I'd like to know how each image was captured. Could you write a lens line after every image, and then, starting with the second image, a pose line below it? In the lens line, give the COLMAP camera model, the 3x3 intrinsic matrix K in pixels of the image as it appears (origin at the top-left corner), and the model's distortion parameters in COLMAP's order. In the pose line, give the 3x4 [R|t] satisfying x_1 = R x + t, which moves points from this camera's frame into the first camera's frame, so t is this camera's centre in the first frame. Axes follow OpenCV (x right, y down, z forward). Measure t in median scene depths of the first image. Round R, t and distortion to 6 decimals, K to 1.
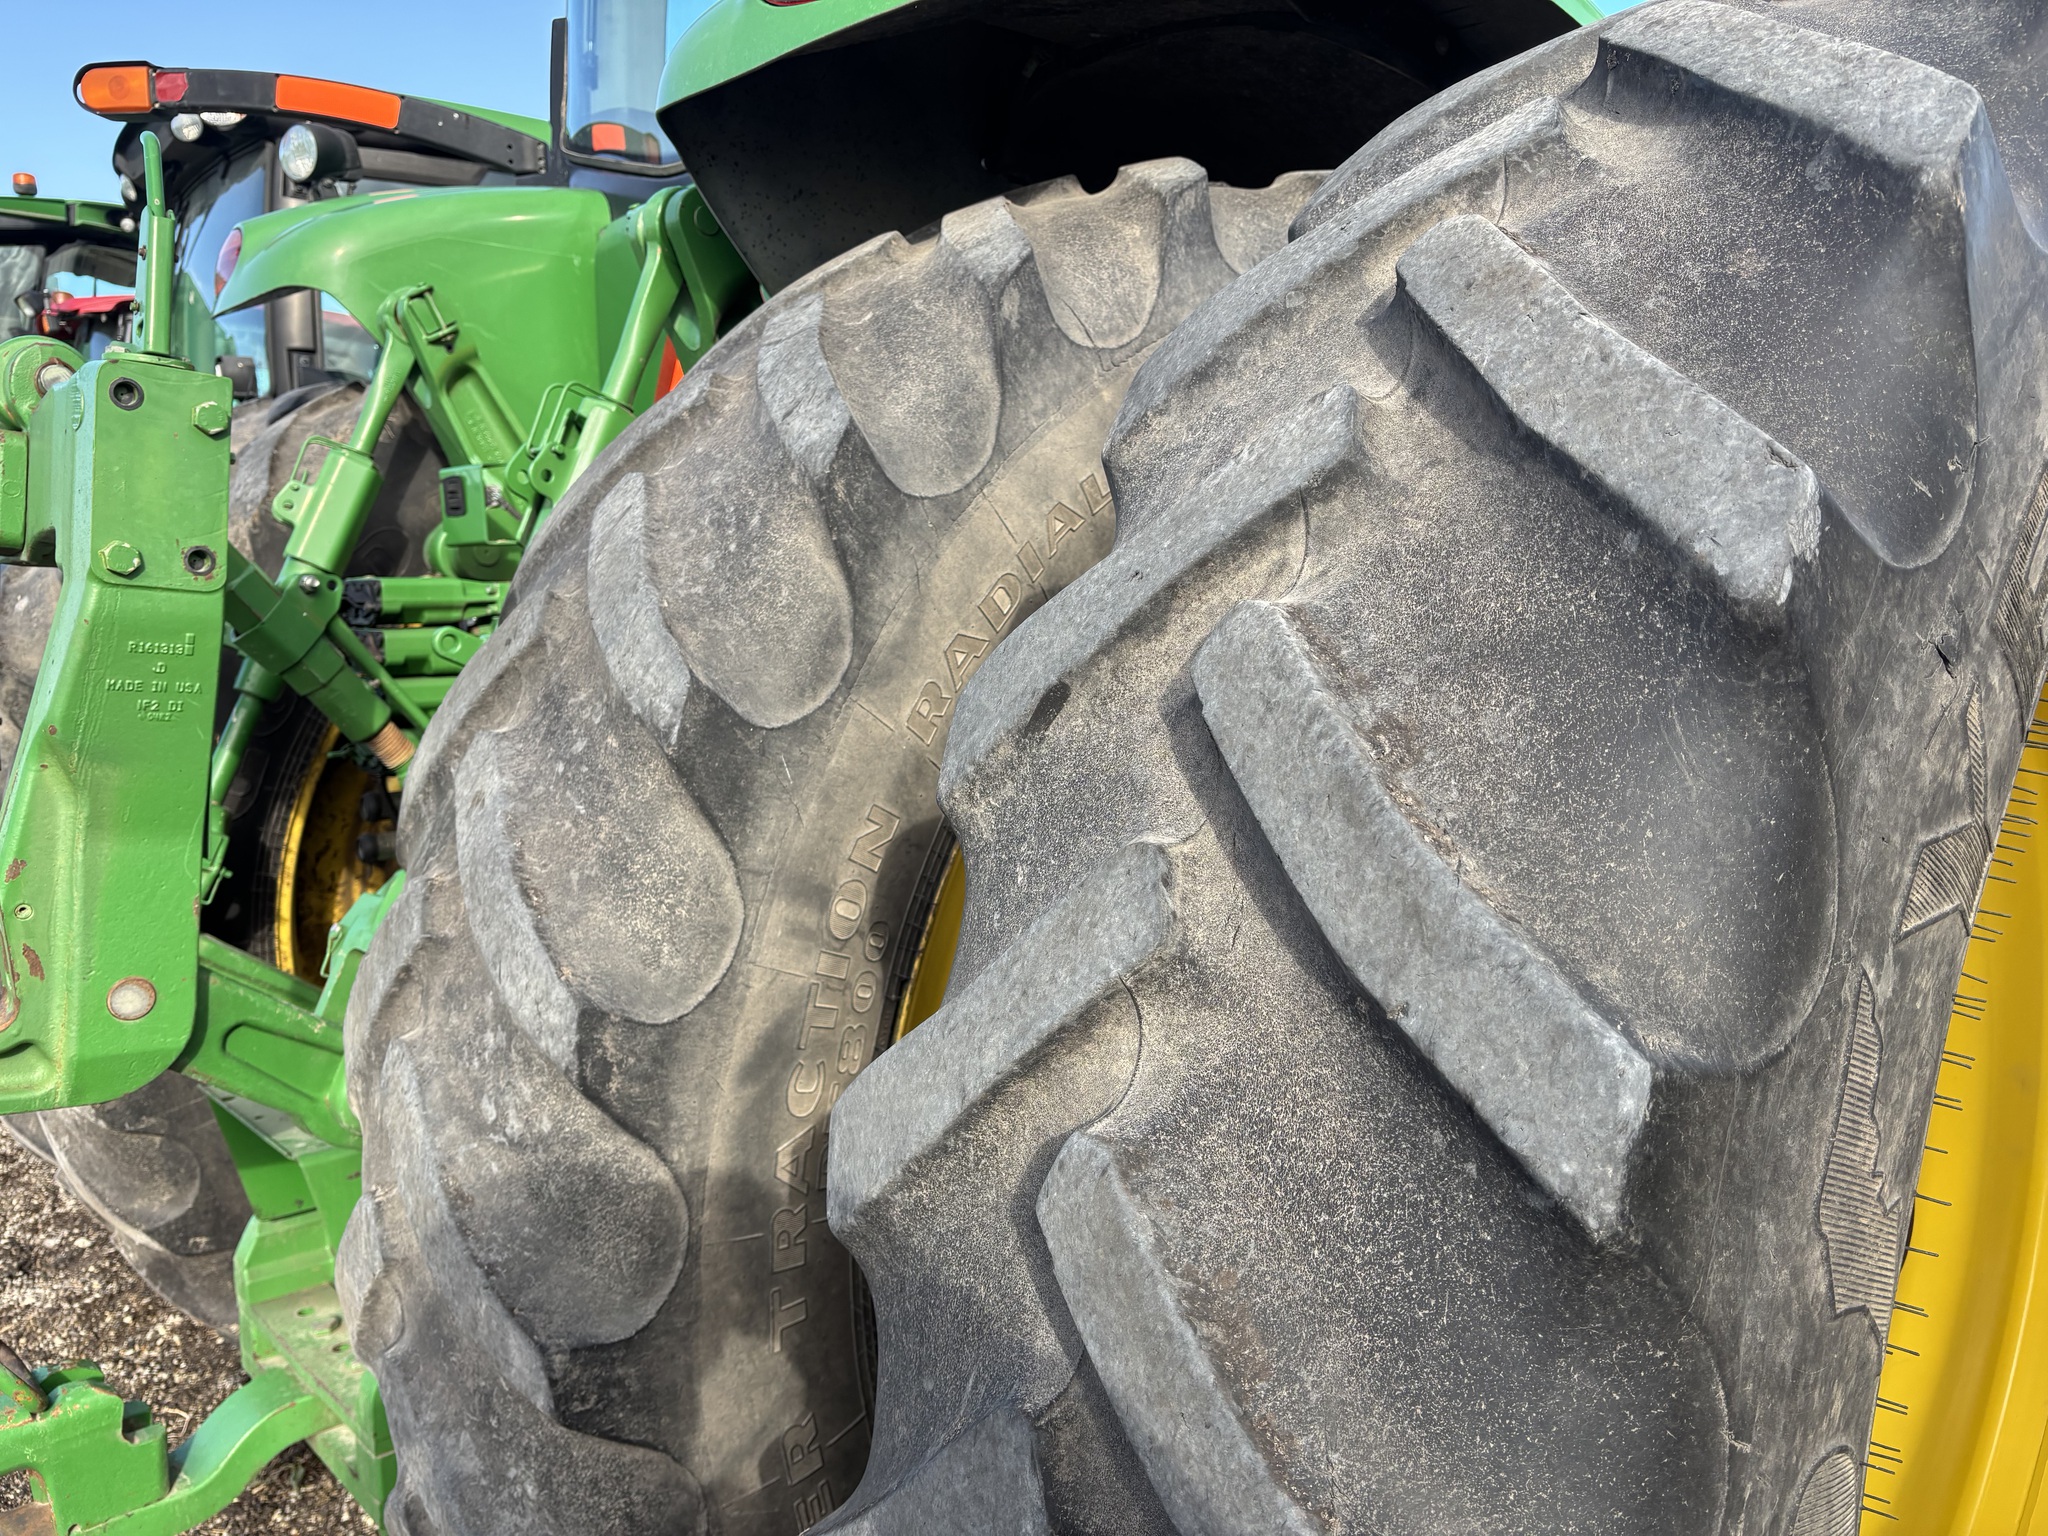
lens RADIAL K [[1539.3, 0, 1031.2], [0, 1539.3, 782.7], [0, 0, 1]] dist [0.026195, -0.036497]
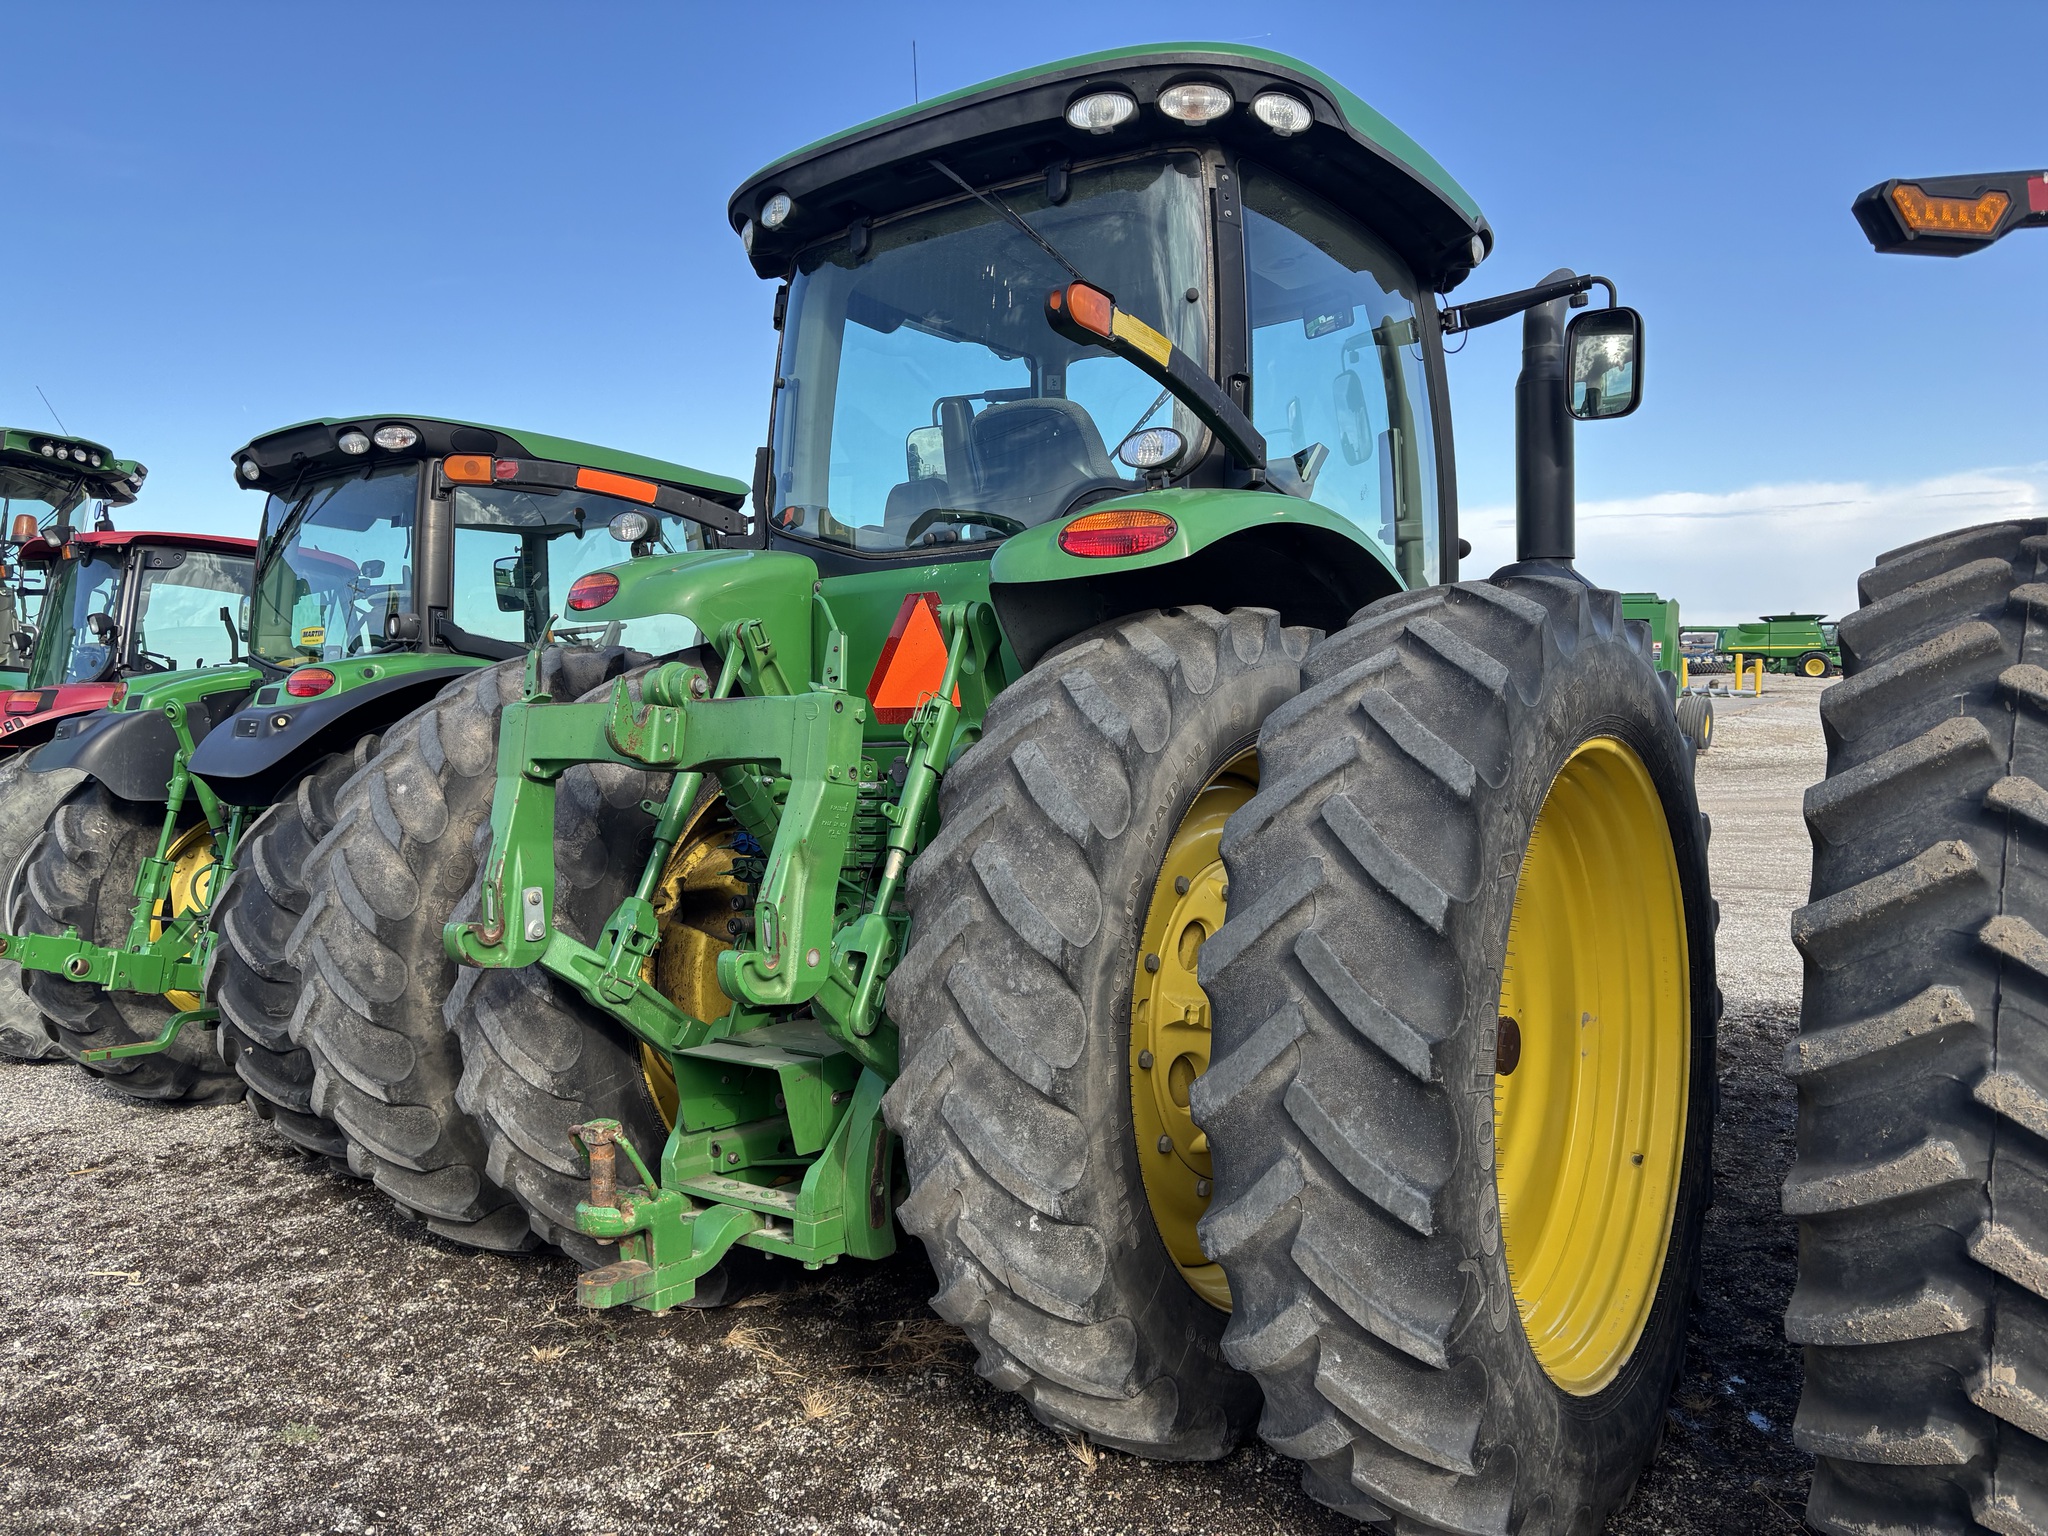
lens RADIAL K [[1539.3, 0, 1009.3], [0, 1539.3, 765.4], [0, 0, 1]] dist [0.026195, -0.036497]
pose [[0.983495, 0.018737, 0.179960, -1.244714], [0.006418, 0.990385, -0.138189, 0.309372], [-0.180819, 0.137063, 0.973919, -2.386315]]
